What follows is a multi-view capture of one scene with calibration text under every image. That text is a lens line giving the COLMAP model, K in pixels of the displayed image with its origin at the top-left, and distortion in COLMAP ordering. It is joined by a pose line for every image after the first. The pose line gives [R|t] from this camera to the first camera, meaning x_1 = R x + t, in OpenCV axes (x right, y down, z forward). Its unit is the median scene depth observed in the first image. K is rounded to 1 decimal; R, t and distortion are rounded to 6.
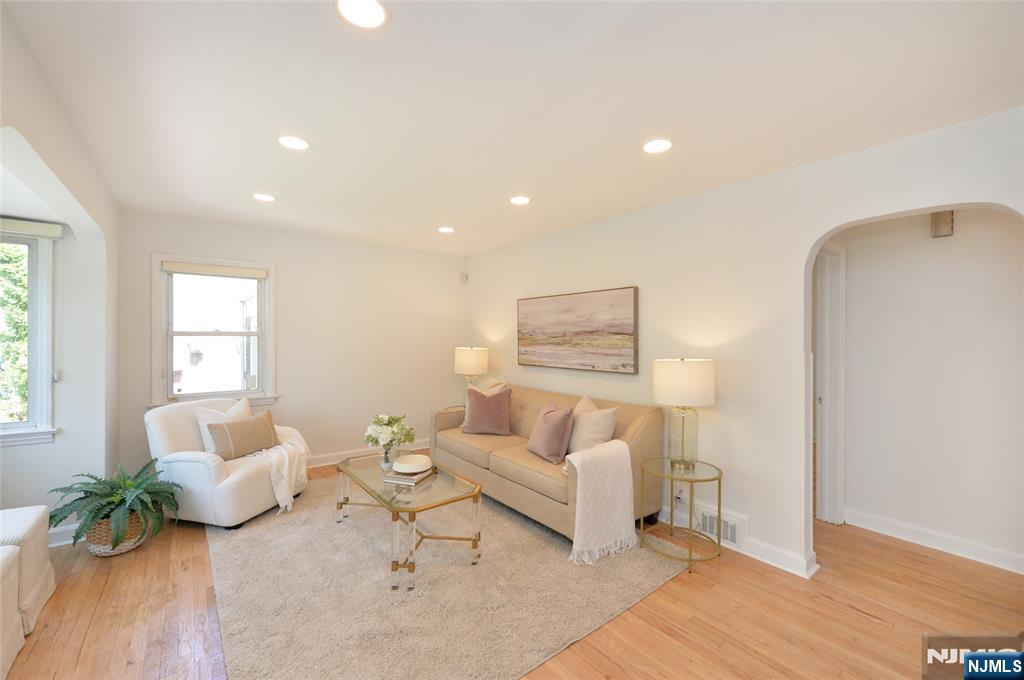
lens RADIAL K [[427.5, 0, 525.6], [0, 427.5, 333.8], [0, 0, 1]] dist [-0.001374, -0.000106]
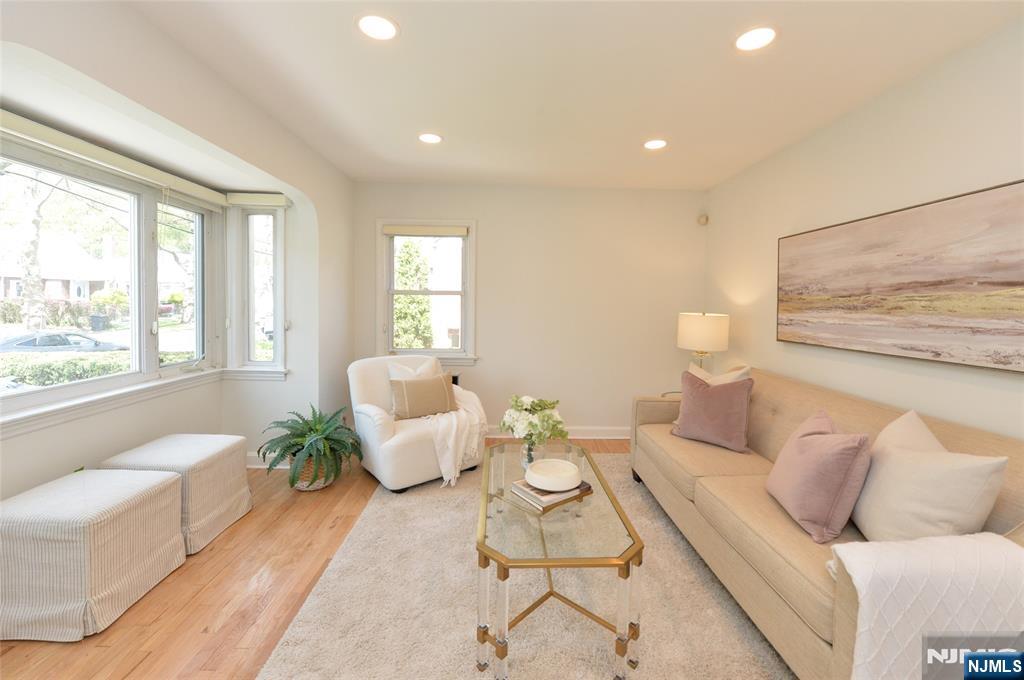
lens RADIAL K [[424.1, 0, 508.5], [0, 424.1, 315.8], [0, 0, 1]] dist [-0.008559, -0.000197]
pose [[0.789137, 0.026152, -0.613660, 0.071715], [-0.008482, 0.999462, 0.031686, 0.024289], [0.614159, -0.019799, 0.788934, 0.348597]]
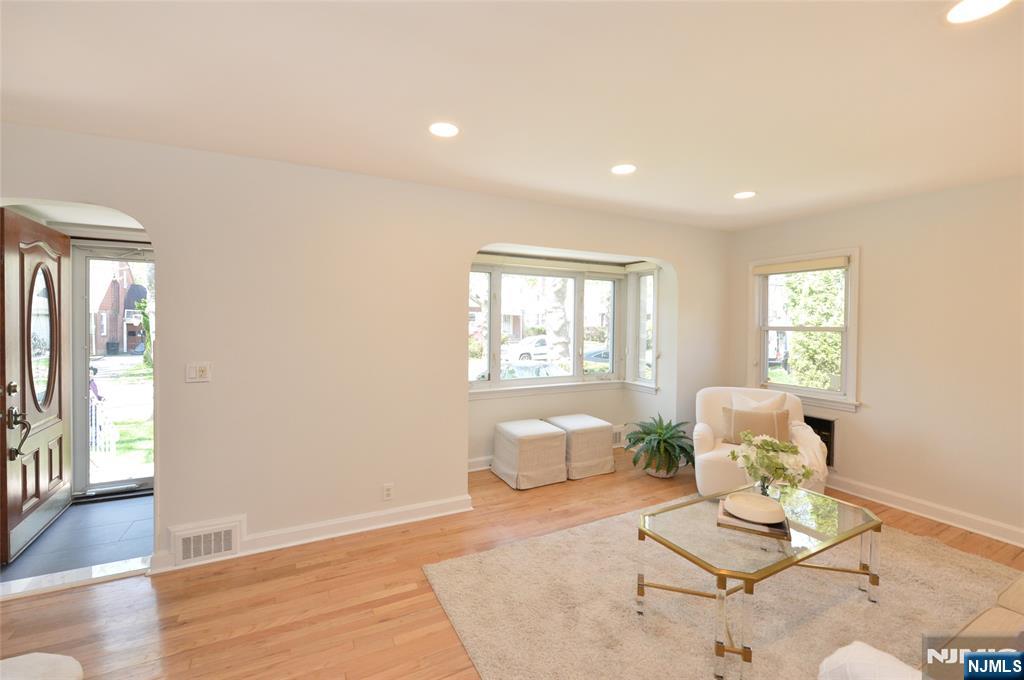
lens RADIAL K [[427.5, 0, 525.6], [0, 427.5, 333.8], [0, 0, 1]] dist [-0.001374, -0.000106]
pose [[-0.183266, 0.019285, -0.982874, 0.435143], [-0.006716, 0.999760, 0.020869, -0.006597], [0.983040, 0.010425, -0.183092, 0.612587]]
